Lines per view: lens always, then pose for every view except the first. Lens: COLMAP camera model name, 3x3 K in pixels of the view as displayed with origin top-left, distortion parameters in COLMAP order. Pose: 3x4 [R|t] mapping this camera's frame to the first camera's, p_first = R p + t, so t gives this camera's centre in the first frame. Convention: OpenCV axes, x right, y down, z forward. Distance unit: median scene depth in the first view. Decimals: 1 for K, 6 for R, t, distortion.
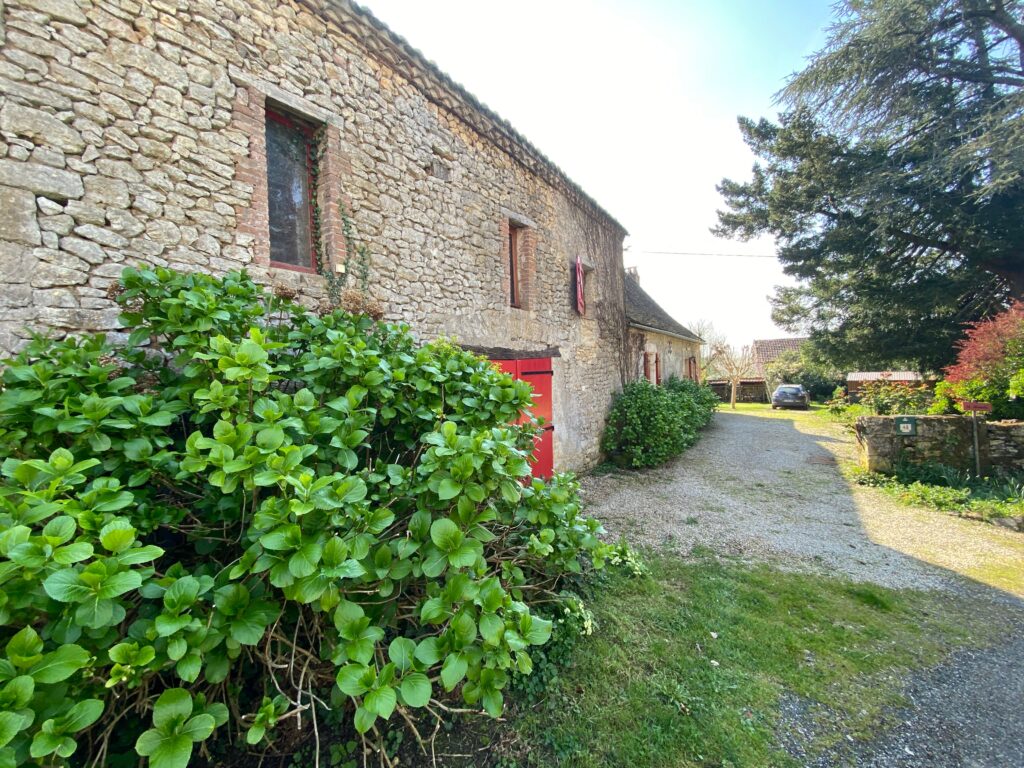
lens RADIAL K [[413.1, 0, 511.1], [0, 413.1, 379.4], [0, 0, 1]] dist [0.026016, -0.021756]
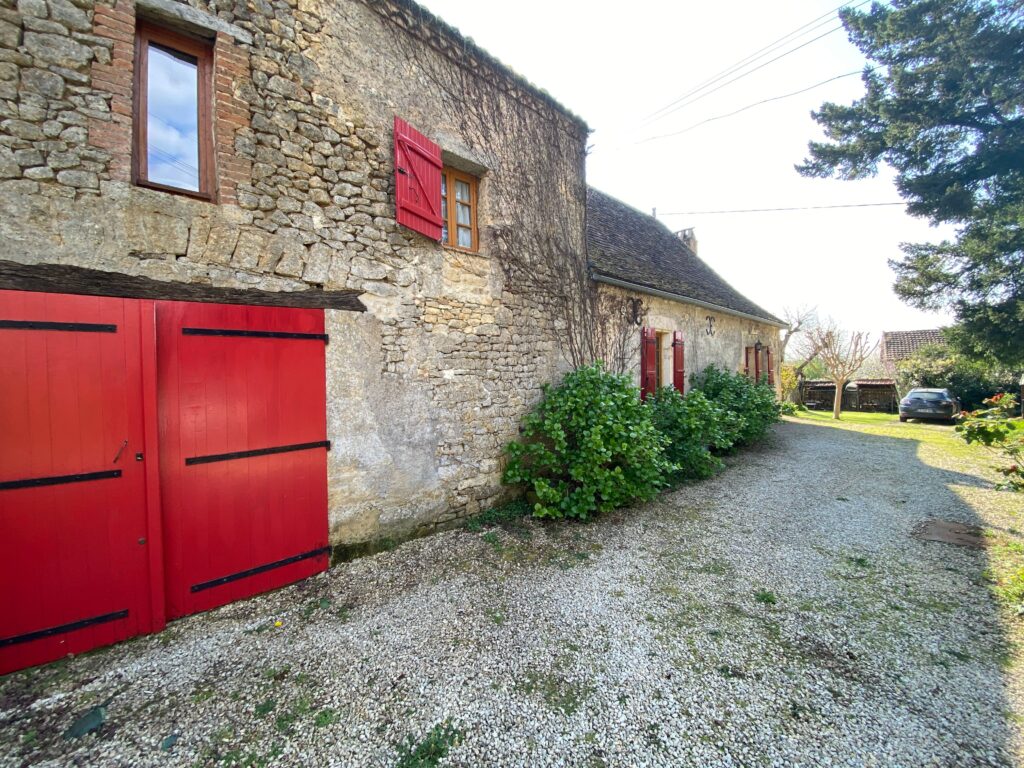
lens RADIAL K [[413.1, 0, 511.1], [0, 413.1, 379.4], [0, 0, 1]] dist [0.026016, -0.021756]
pose [[0.976303, 0.019645, -0.215513, 0.164219], [-0.019215, 0.999807, 0.004093, 0.010930], [0.215552, 0.000145, 0.976492, 0.199222]]
